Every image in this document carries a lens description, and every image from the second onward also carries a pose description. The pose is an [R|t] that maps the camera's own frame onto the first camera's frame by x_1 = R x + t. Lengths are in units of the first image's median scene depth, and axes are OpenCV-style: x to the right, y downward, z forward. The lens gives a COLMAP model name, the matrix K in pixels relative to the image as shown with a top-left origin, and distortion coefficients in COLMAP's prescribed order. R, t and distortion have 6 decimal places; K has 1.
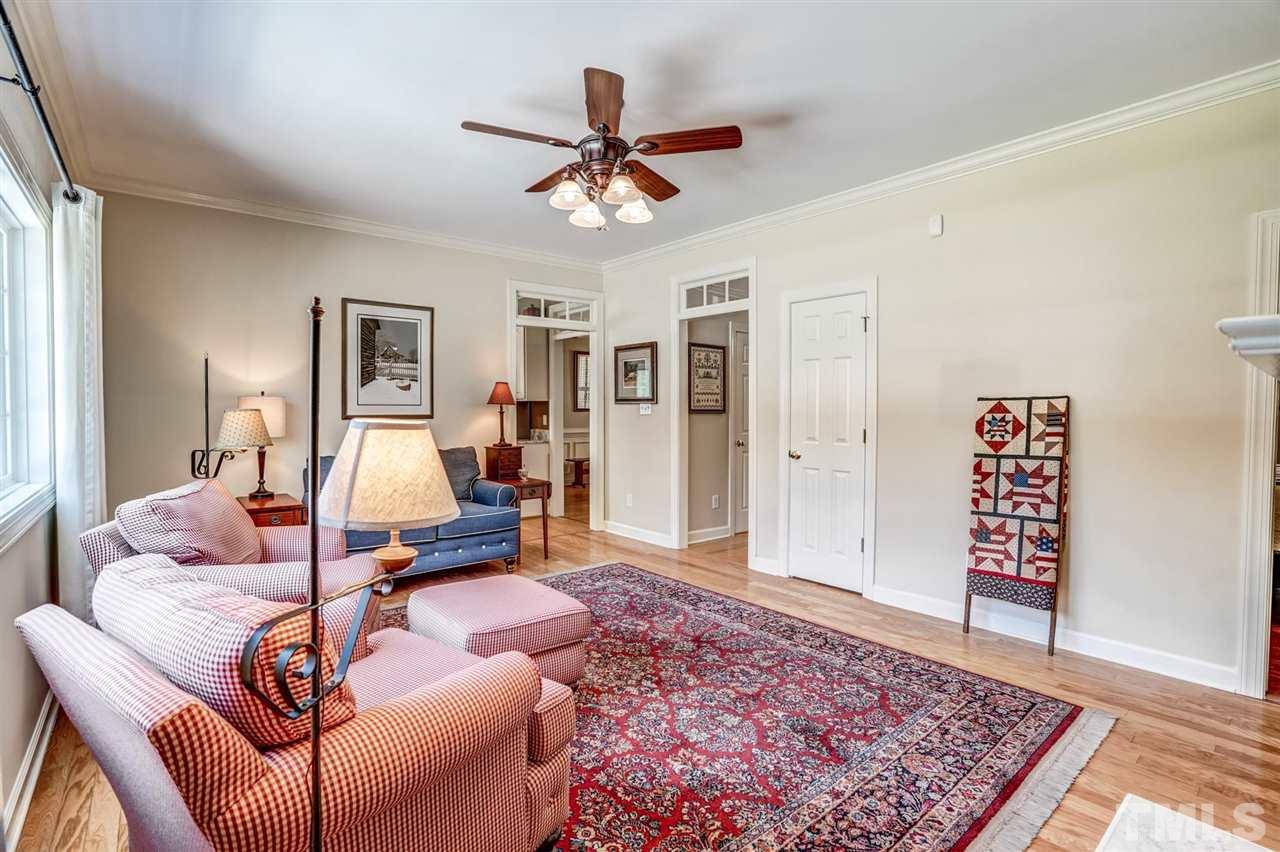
lens RADIAL K [[609.9, 0, 640.0], [0, 609.9, 426.0], [0, 0, 1]] dist [-0.067297, 0.024463]
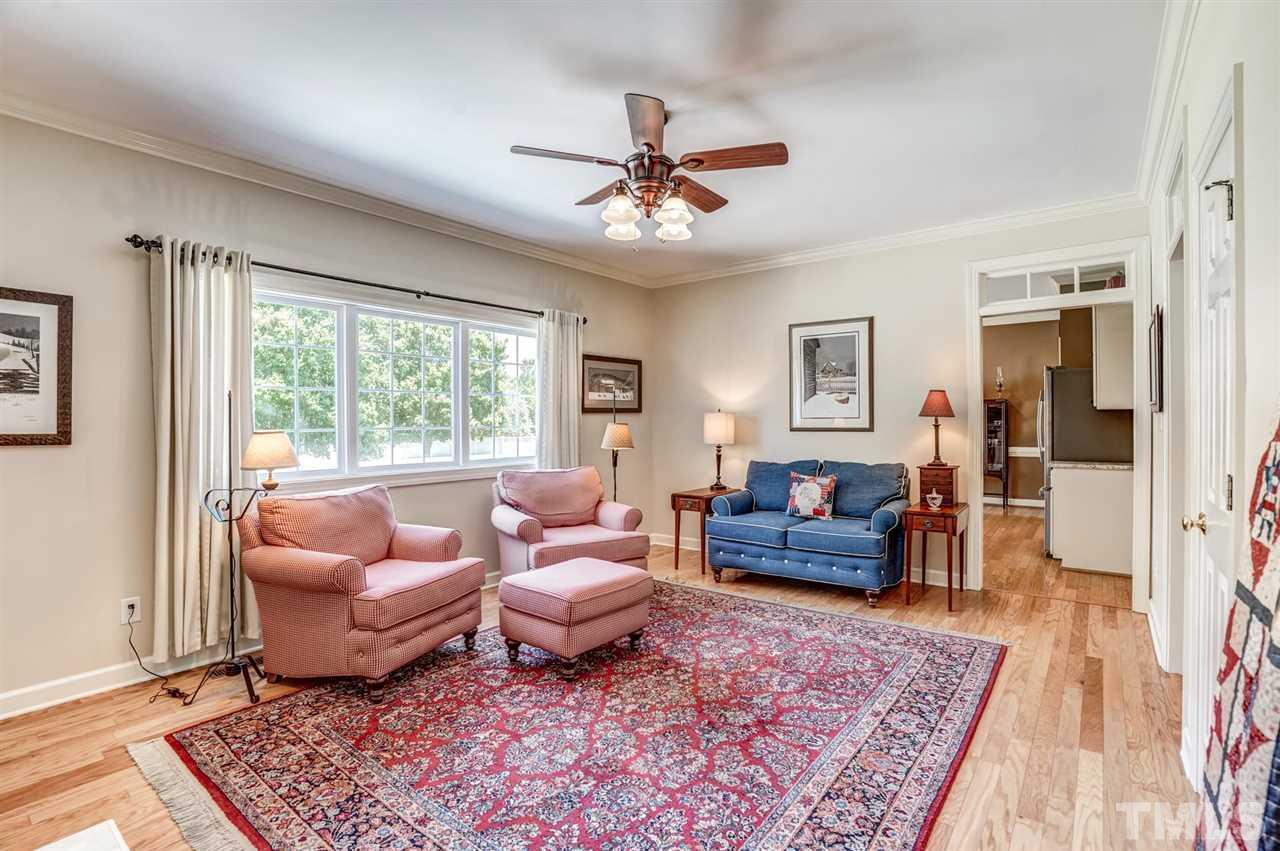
lens RADIAL K [[609.9, 0, 640.0], [0, 609.9, 425.5], [0, 0, 1]] dist [-0.067297, 0.024463]
pose [[0.199376, 0.006117, -0.979904, 0.811228], [-0.022858, 0.999737, 0.001590, -0.022815], [0.979656, 0.022081, 0.199464, 0.687085]]
